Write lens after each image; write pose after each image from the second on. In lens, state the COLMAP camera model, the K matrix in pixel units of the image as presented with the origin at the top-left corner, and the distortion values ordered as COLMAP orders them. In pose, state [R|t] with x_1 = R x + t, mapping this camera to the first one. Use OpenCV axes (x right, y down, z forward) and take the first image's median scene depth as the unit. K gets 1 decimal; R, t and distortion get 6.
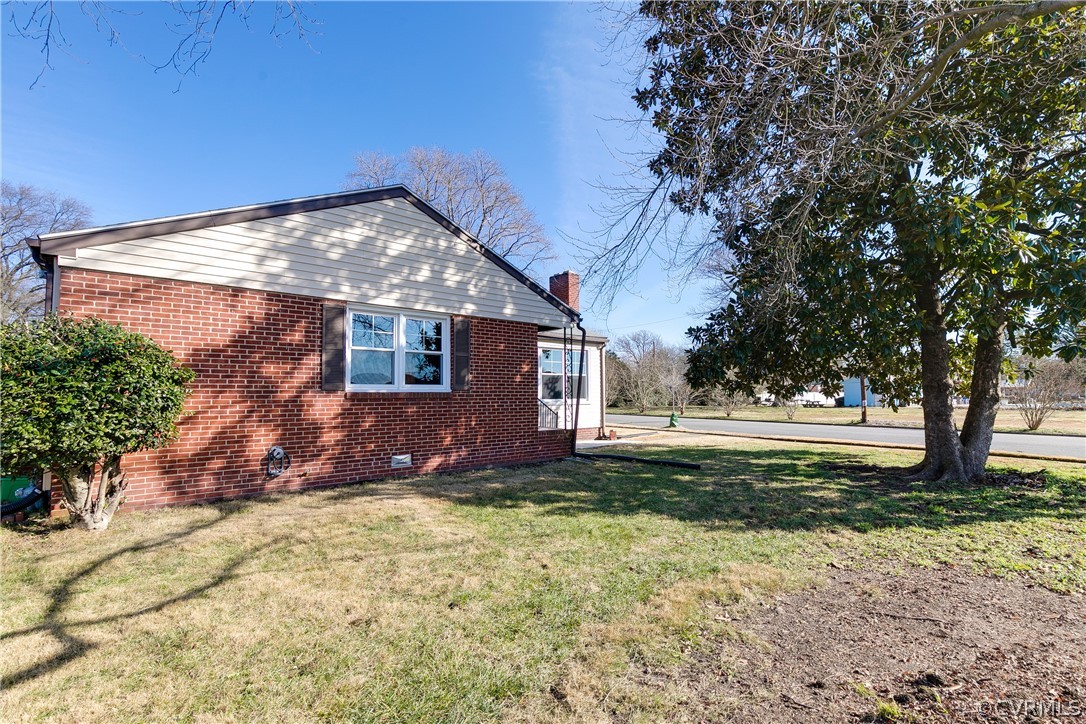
lens RADIAL K [[504.8, 0, 543.6], [0, 504.8, 372.3], [0, 0, 1]] dist [0.000219, -0.000363]
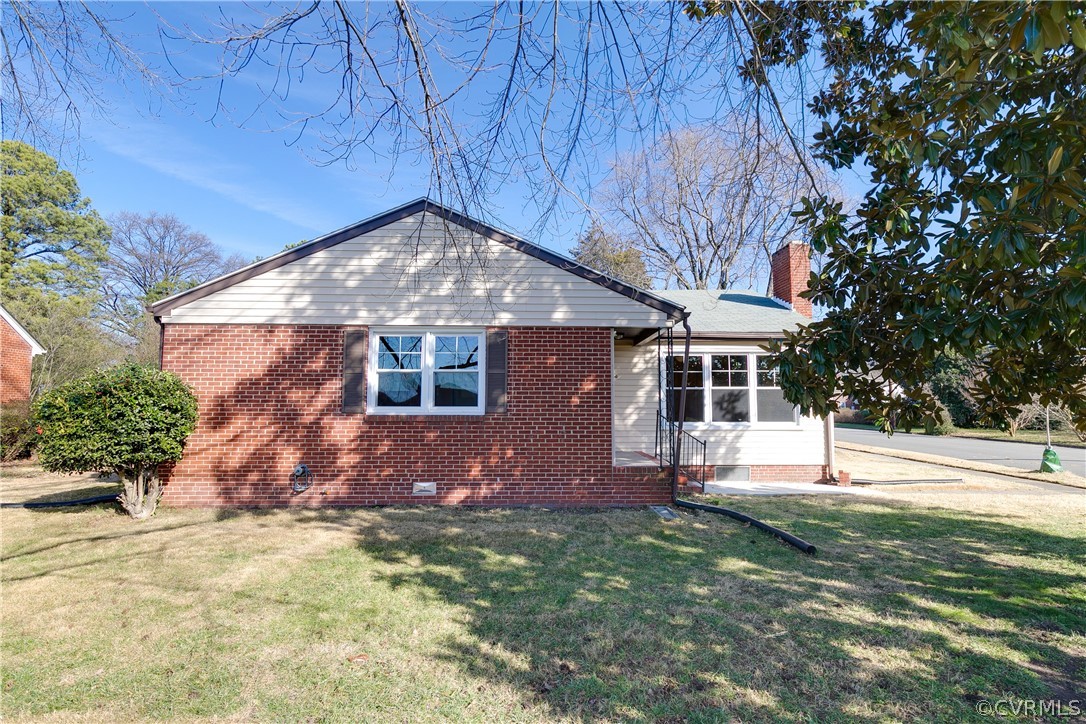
lens RADIAL K [[551.4, 0, 536.8], [0, 551.4, 360.6], [0, 0, 1]] dist [-0.004706, -0.000310]
pose [[0.762597, -0.047599, -0.645121, 0.603786], [0.023641, 0.998674, -0.045739, -0.011146], [0.646442, 0.019629, 0.762711, 0.385174]]
